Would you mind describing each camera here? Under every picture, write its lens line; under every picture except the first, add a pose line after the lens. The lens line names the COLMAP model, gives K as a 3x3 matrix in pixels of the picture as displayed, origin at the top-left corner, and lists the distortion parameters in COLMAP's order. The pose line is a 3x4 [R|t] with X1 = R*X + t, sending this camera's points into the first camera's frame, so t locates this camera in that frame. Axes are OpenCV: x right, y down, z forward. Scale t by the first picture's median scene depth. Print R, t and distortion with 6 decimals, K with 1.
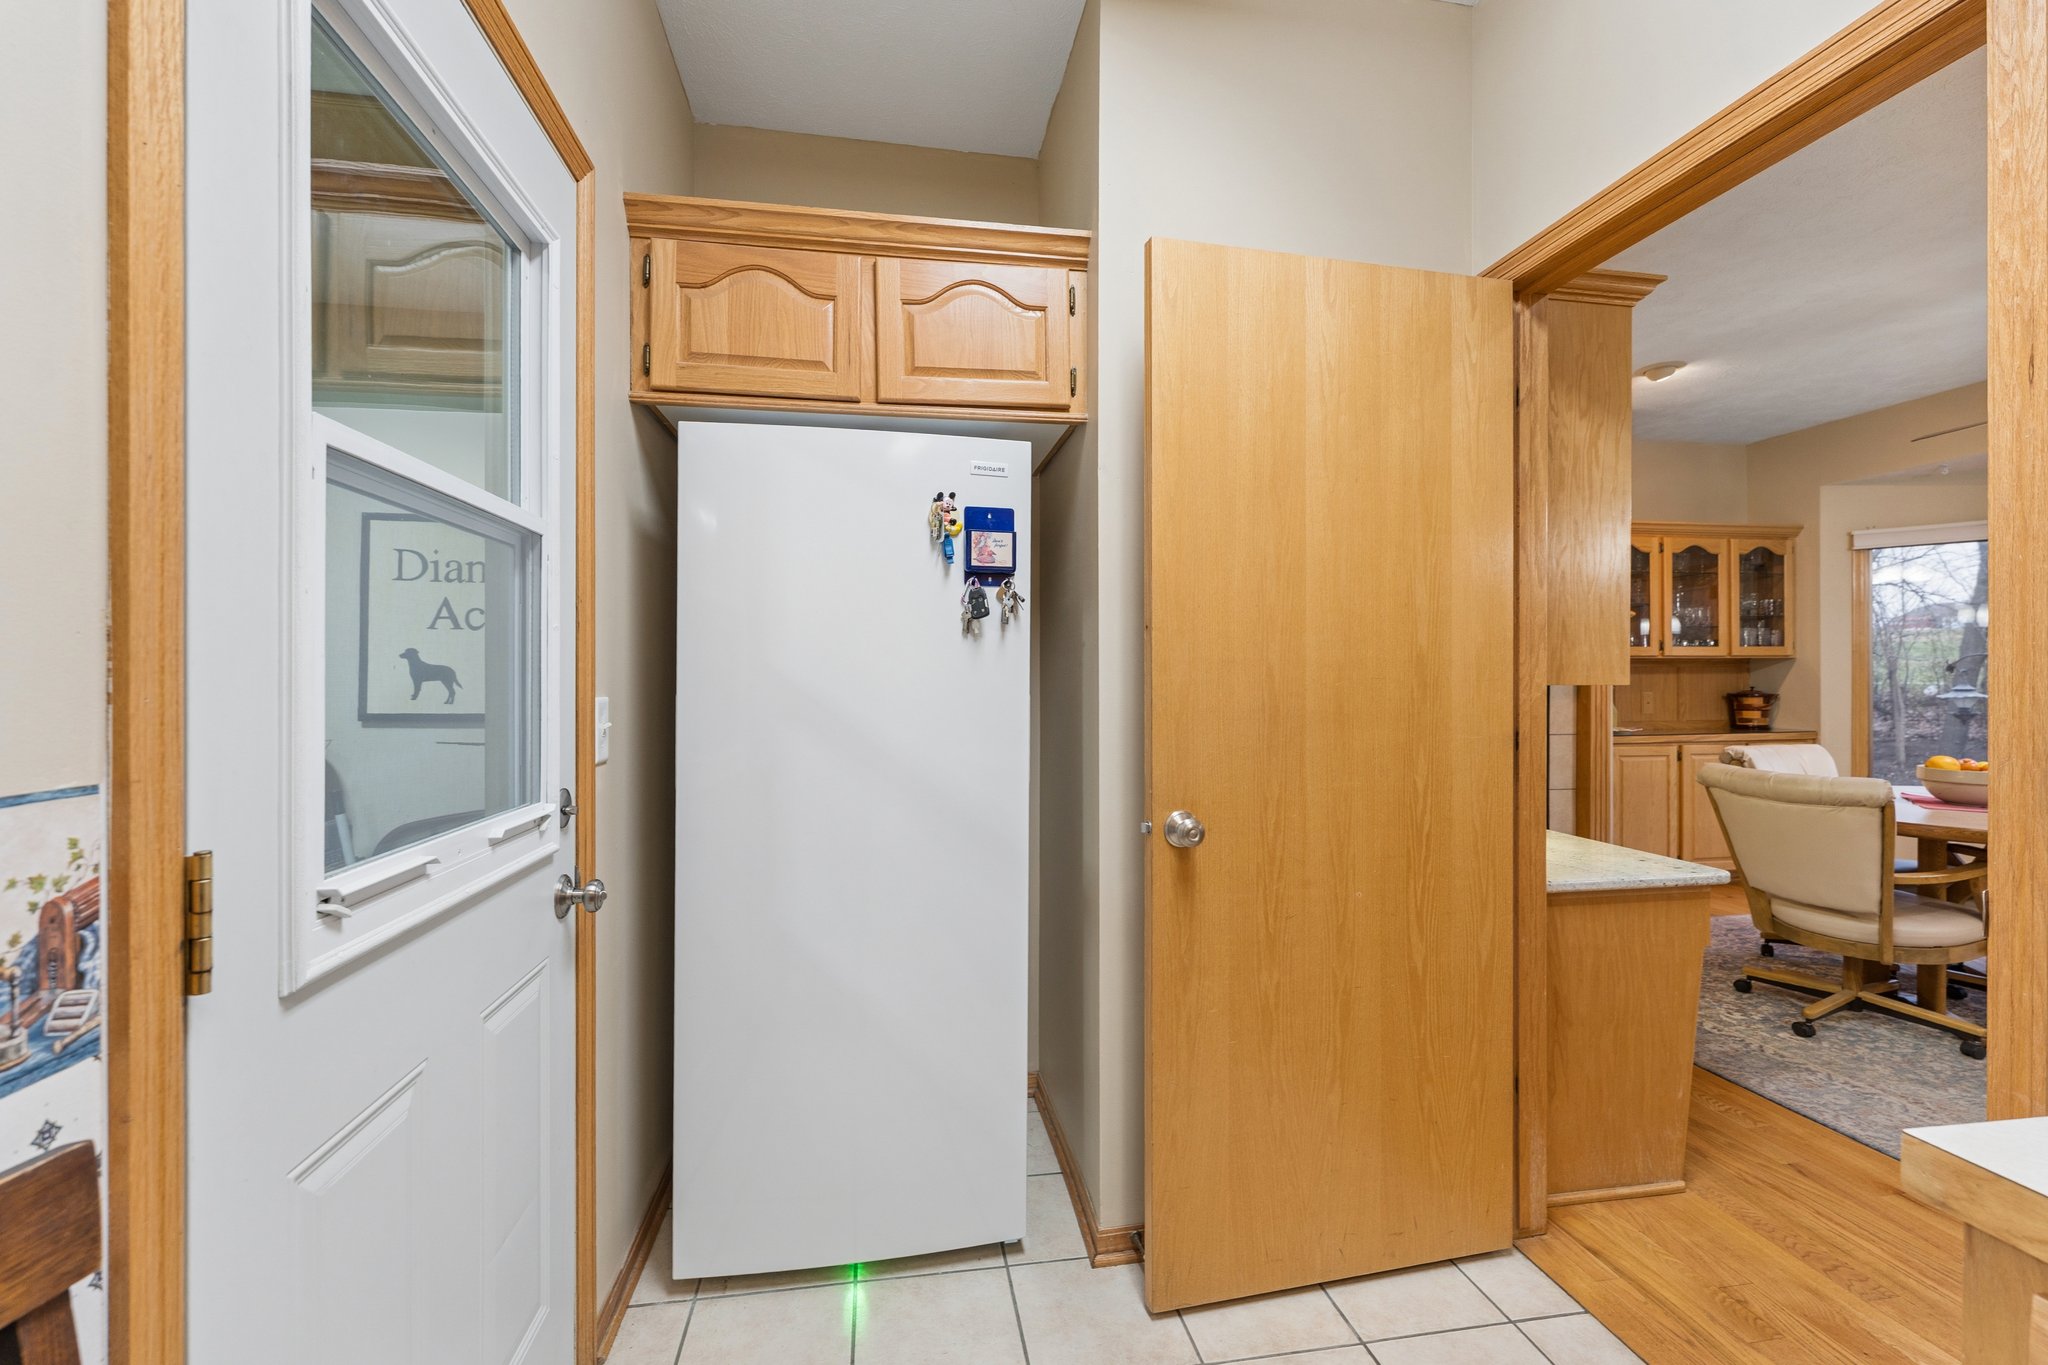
lens RADIAL K [[837.6, 0, 1024.1], [0, 837.6, 678.4], [0, 0, 1]] dist [0.000649, -0.000677]
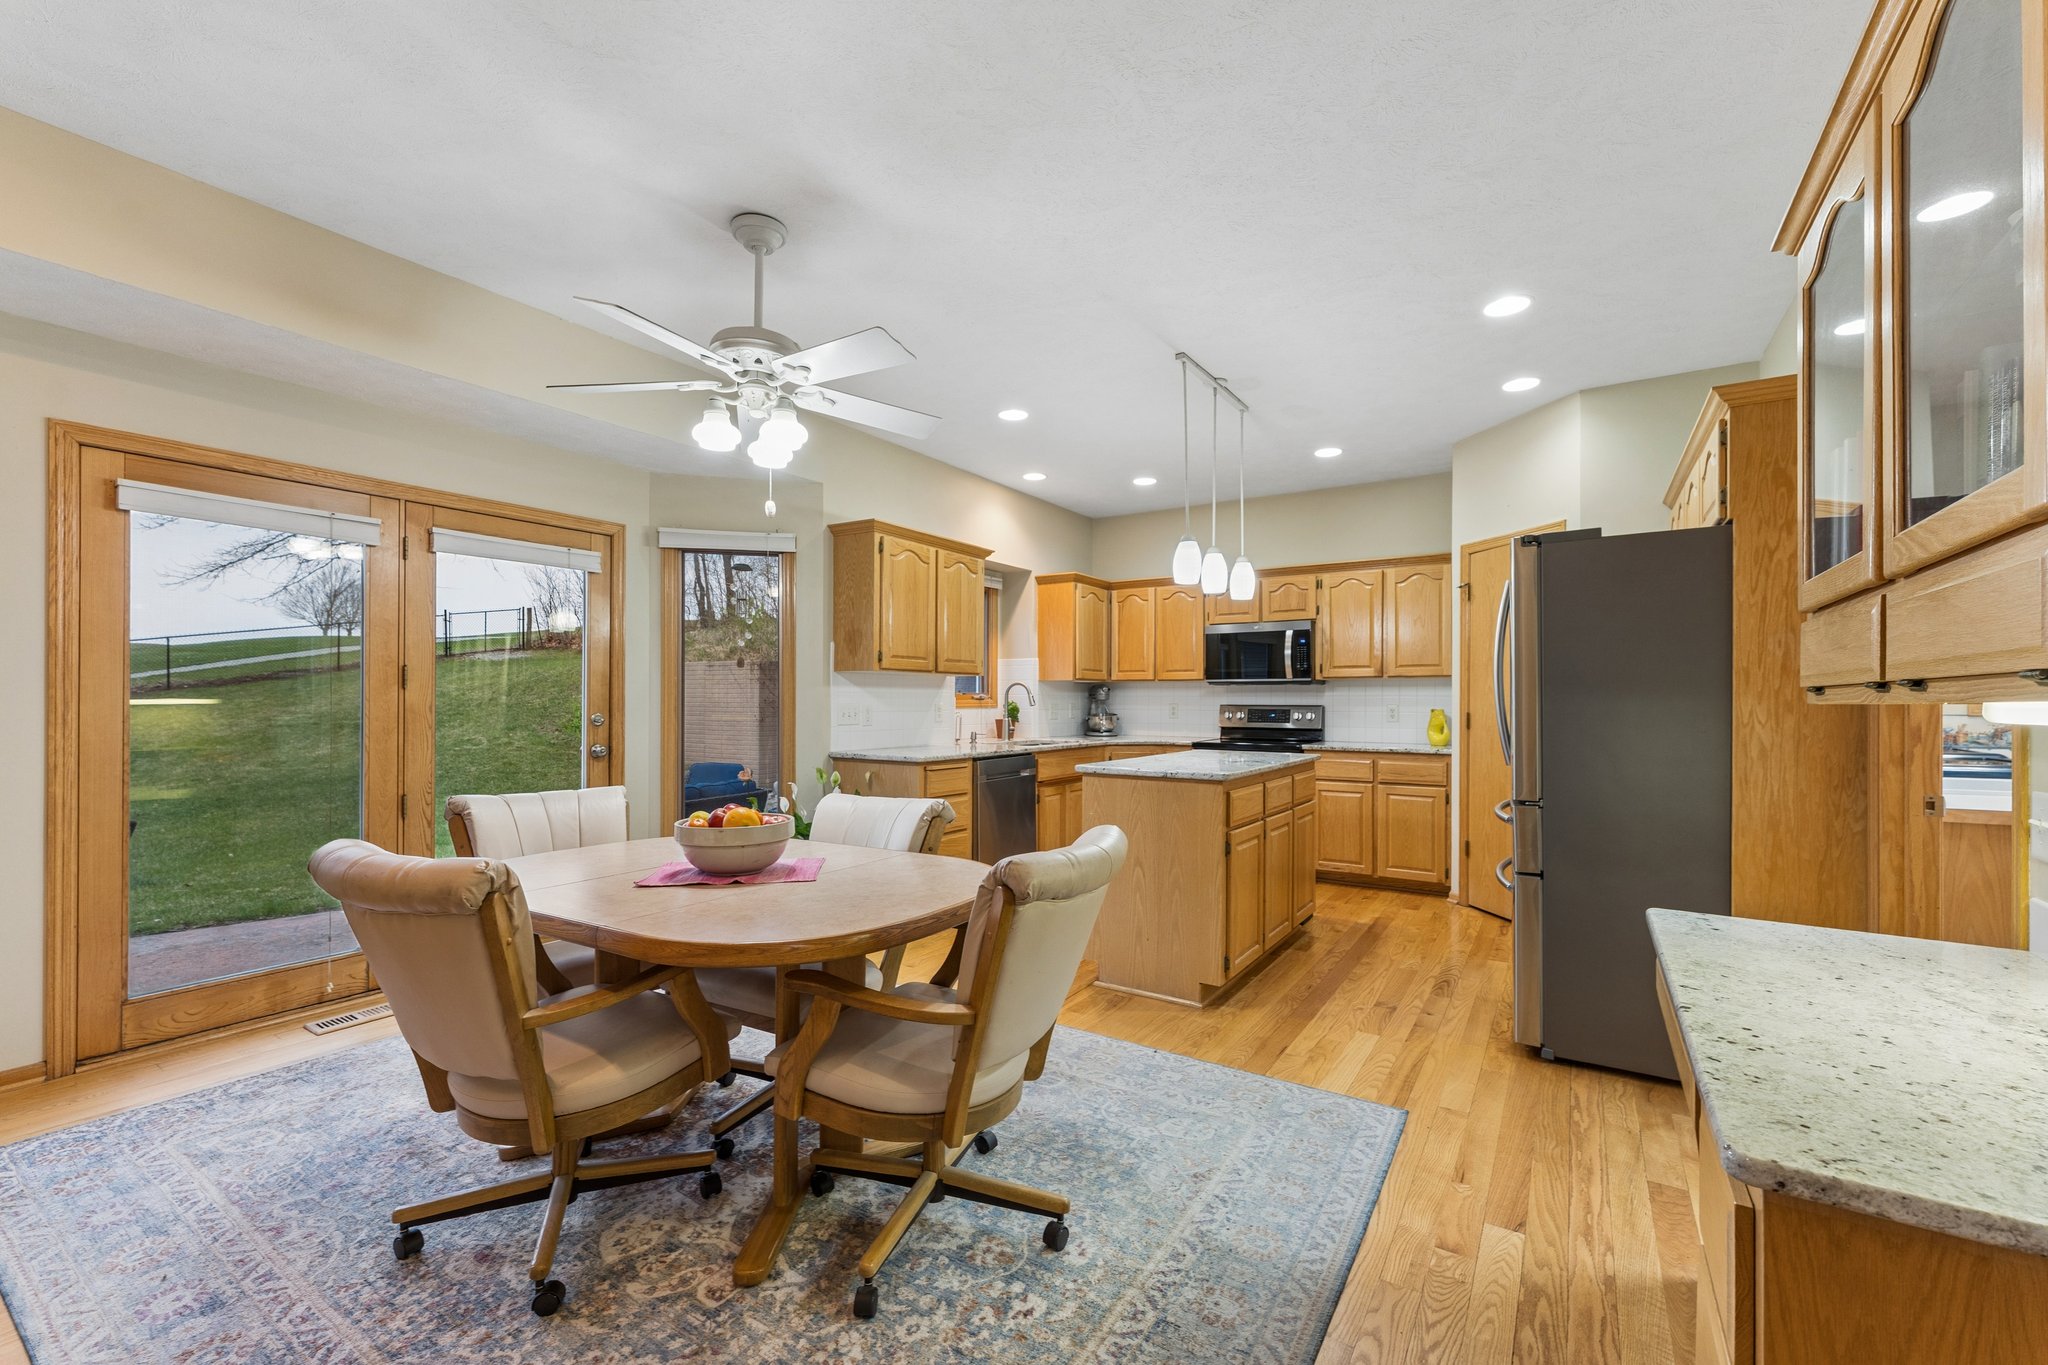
lens RADIAL K [[837.6, 0, 1036.3], [0, 837.6, 698.9], [0, 0, 1]] dist [0.000649, -0.000677]
pose [[-0.738841, -0.000406, 0.673880, 0.484369], [-0.000488, 1.000000, 0.000068, 0.004631], [-0.673880, -0.000279, -0.738841, 1.421425]]
